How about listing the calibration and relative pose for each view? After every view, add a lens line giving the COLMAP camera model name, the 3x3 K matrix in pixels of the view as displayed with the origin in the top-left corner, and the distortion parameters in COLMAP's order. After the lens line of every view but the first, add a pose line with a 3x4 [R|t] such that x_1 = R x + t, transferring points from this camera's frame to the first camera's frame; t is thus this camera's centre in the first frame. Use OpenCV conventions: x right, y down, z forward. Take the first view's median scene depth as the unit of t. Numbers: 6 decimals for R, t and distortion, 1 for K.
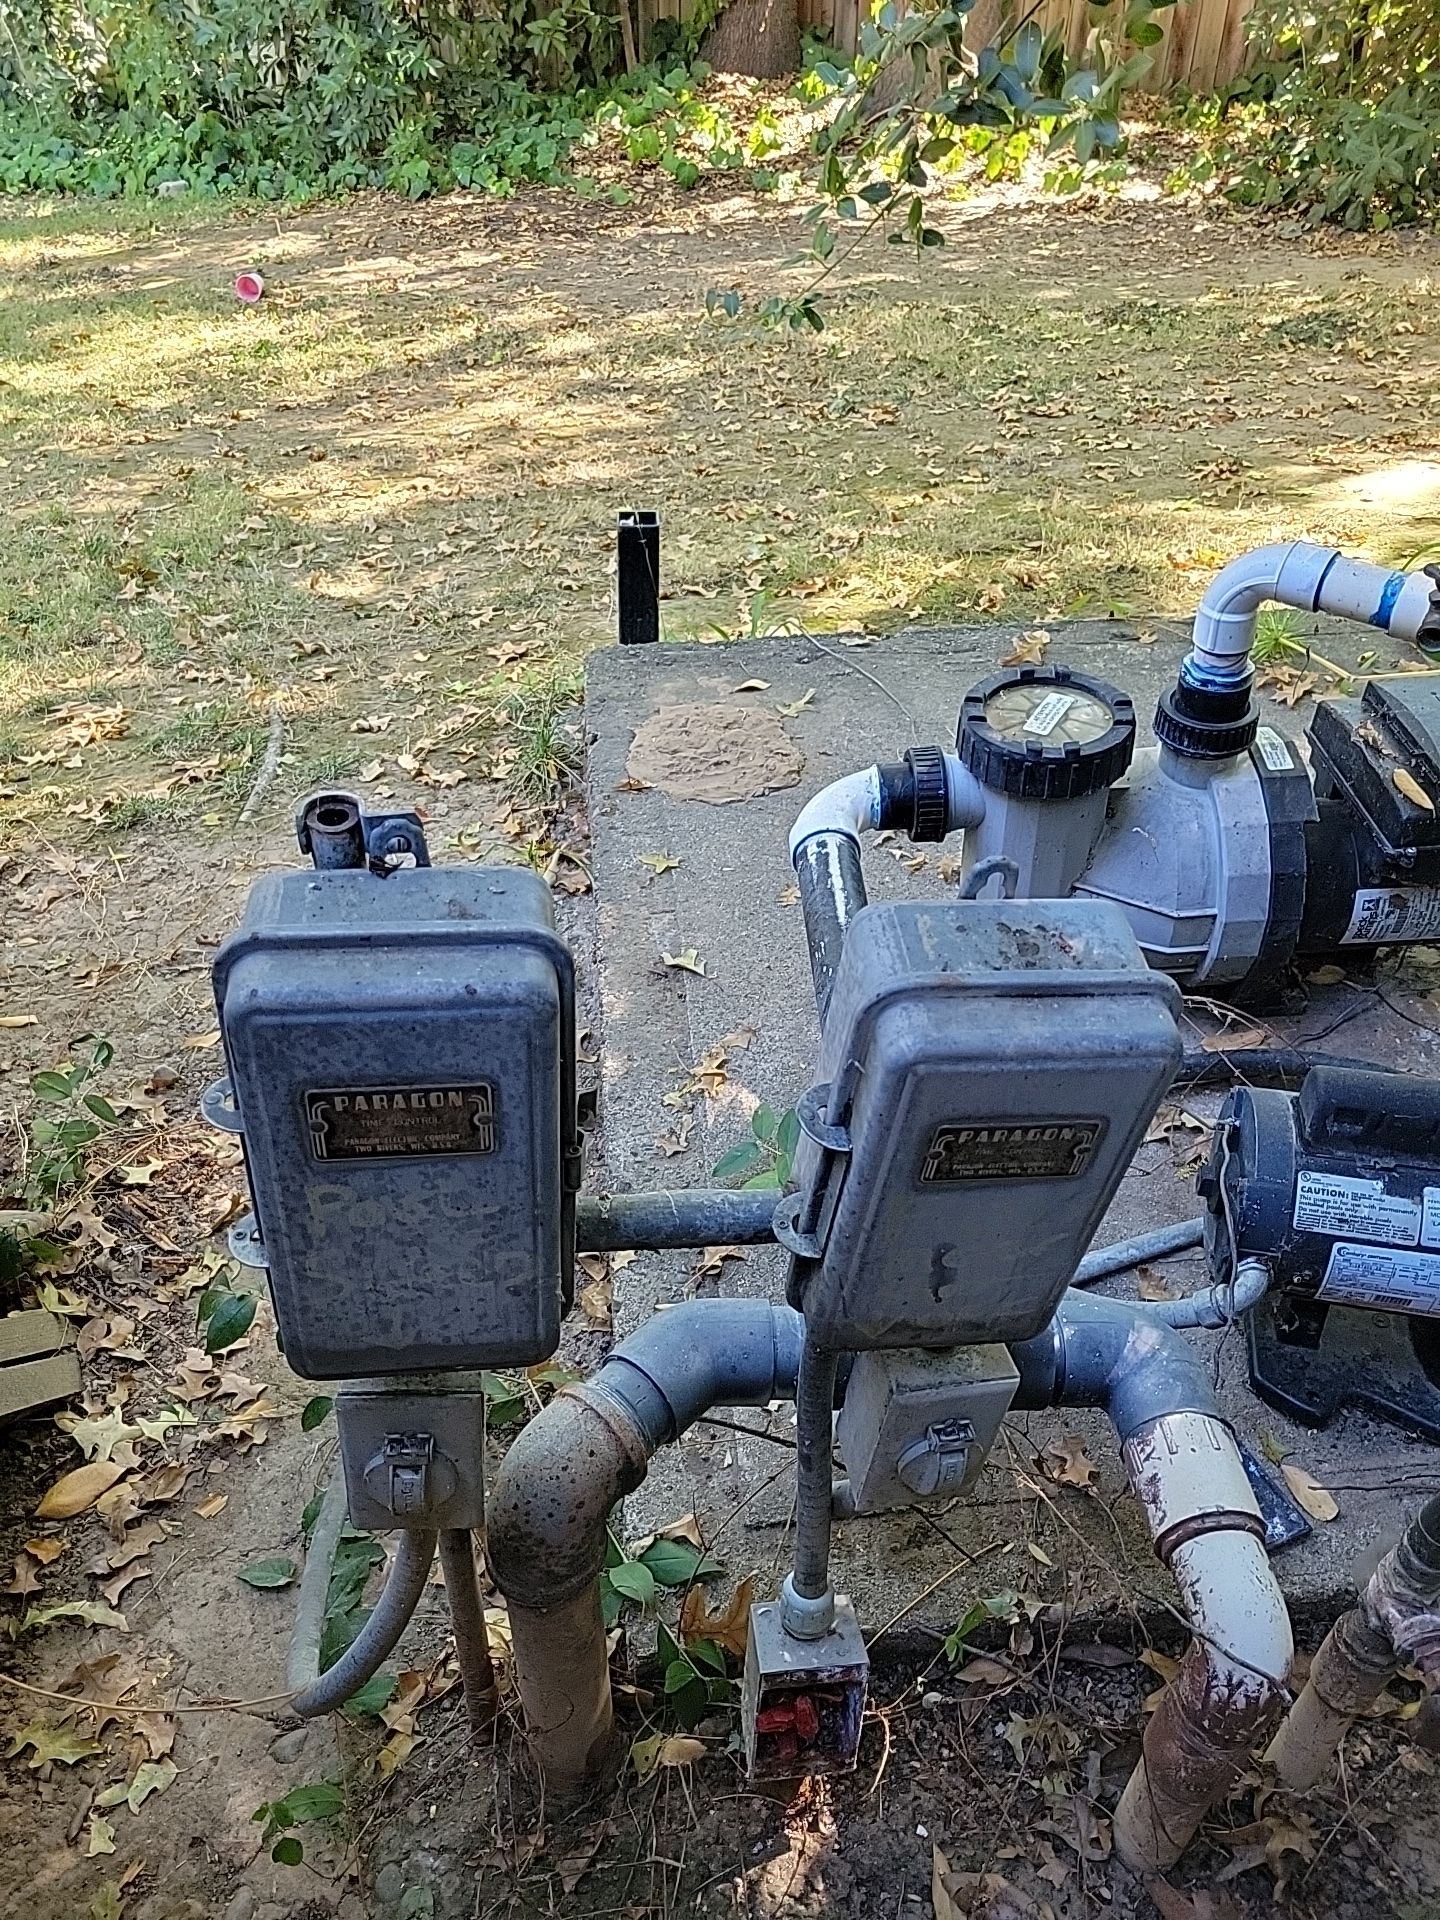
lens RADIAL K [[1404.8, 0, 720.0], [0, 1404.8, 960.0], [0, 0, 1]] dist [0.002078, 0.001616]
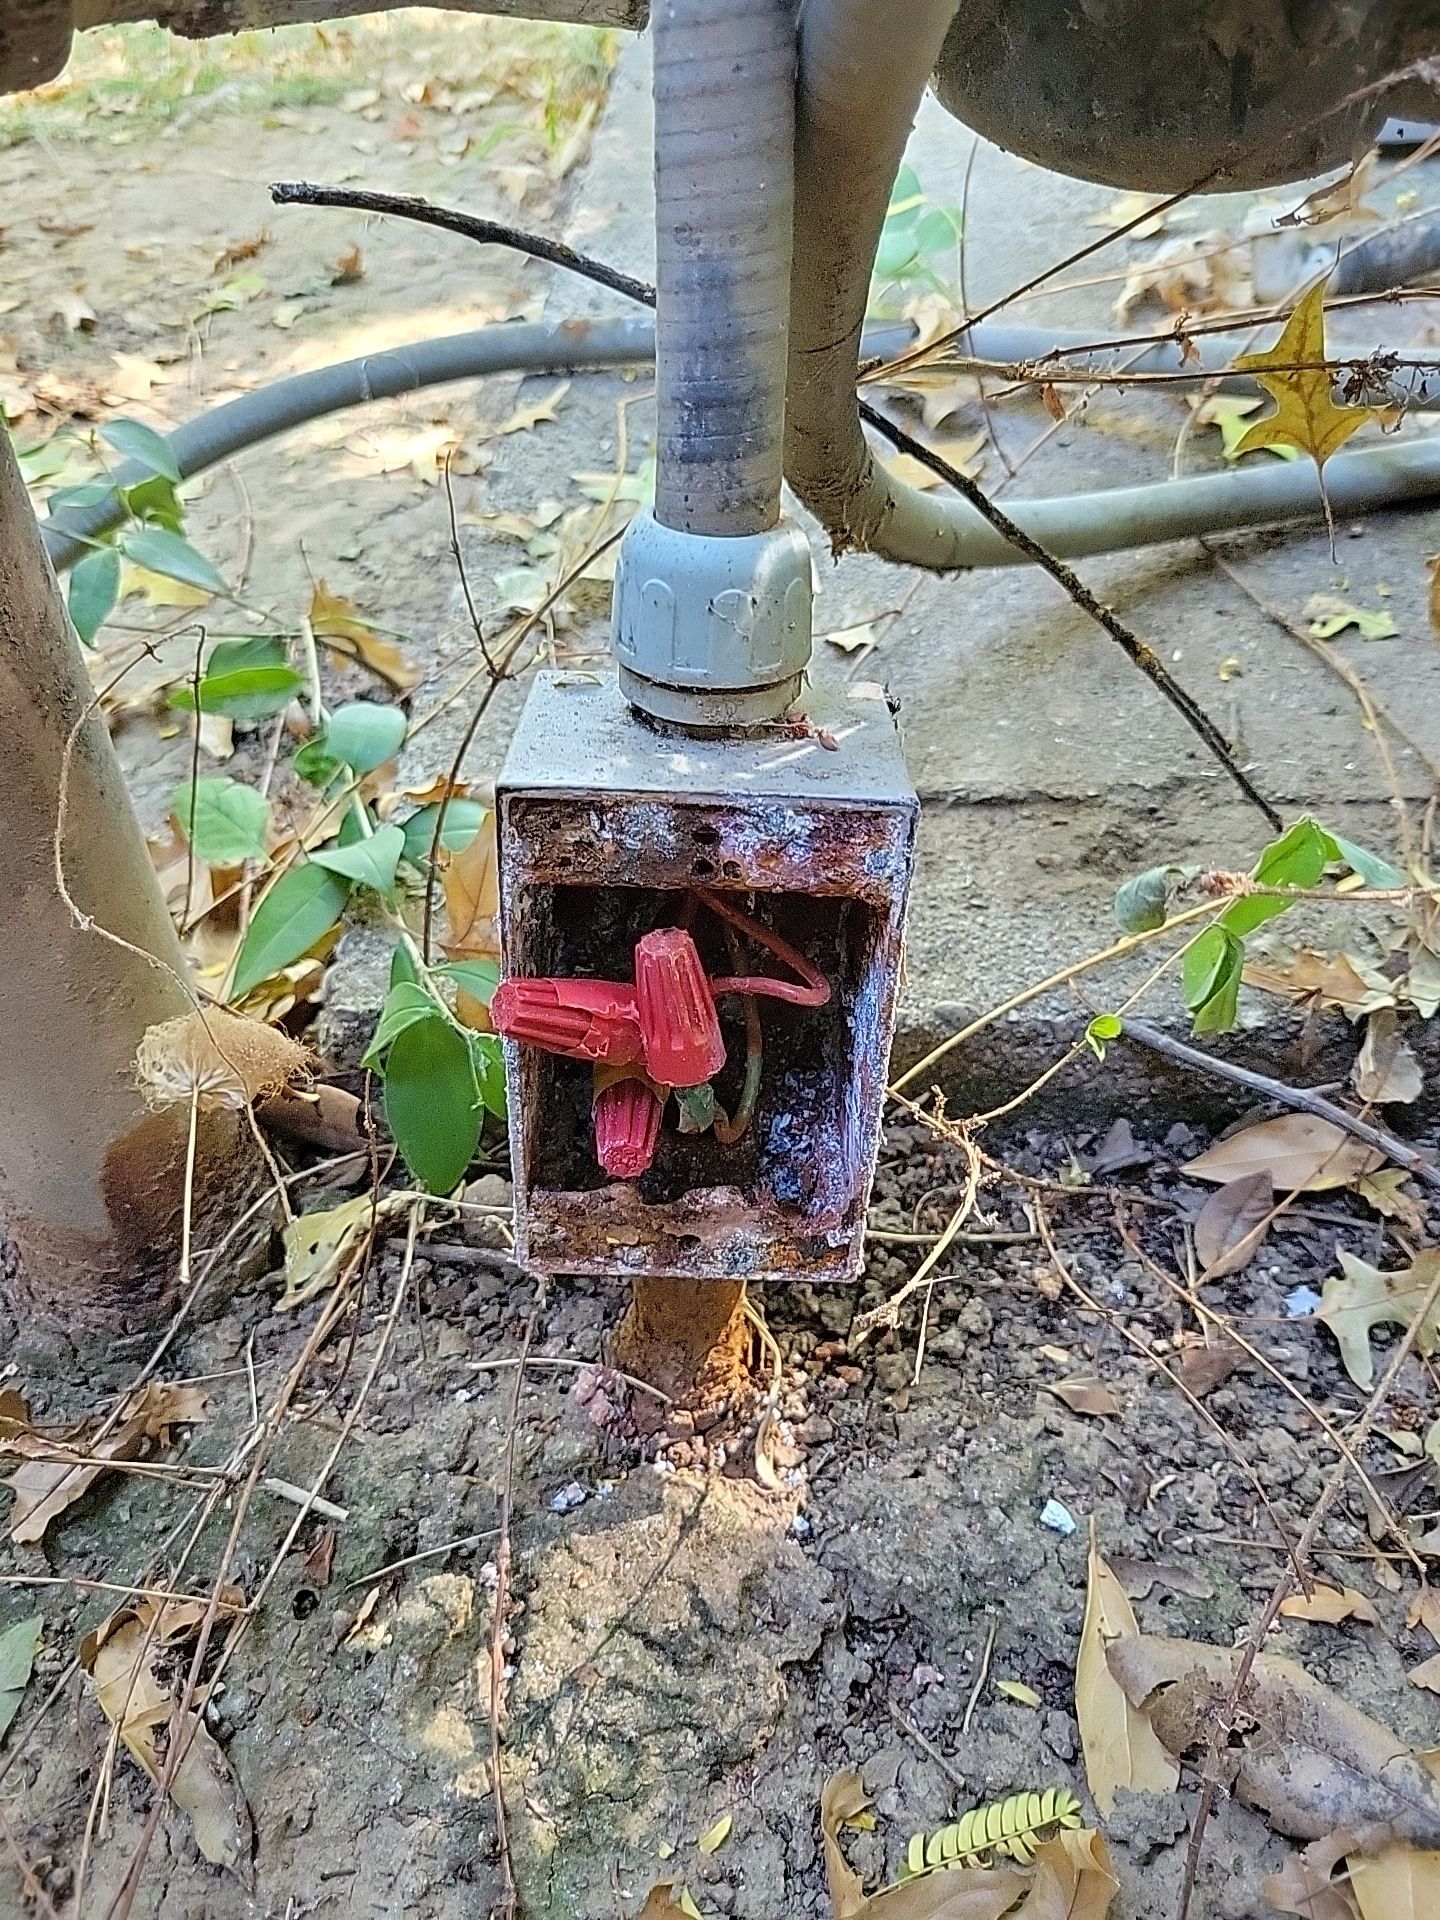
lens RADIAL K [[1449.3, 0, 720.0], [0, 1449.3, 960.0], [0, 0, 1]] dist [-0.002742, -0.007165]
pose [[0.989949, 0.075525, -0.119568, 0.094303], [-0.063766, 0.993013, 0.099296, 0.456345], [0.126232, -0.090674, 0.987848, 0.656652]]
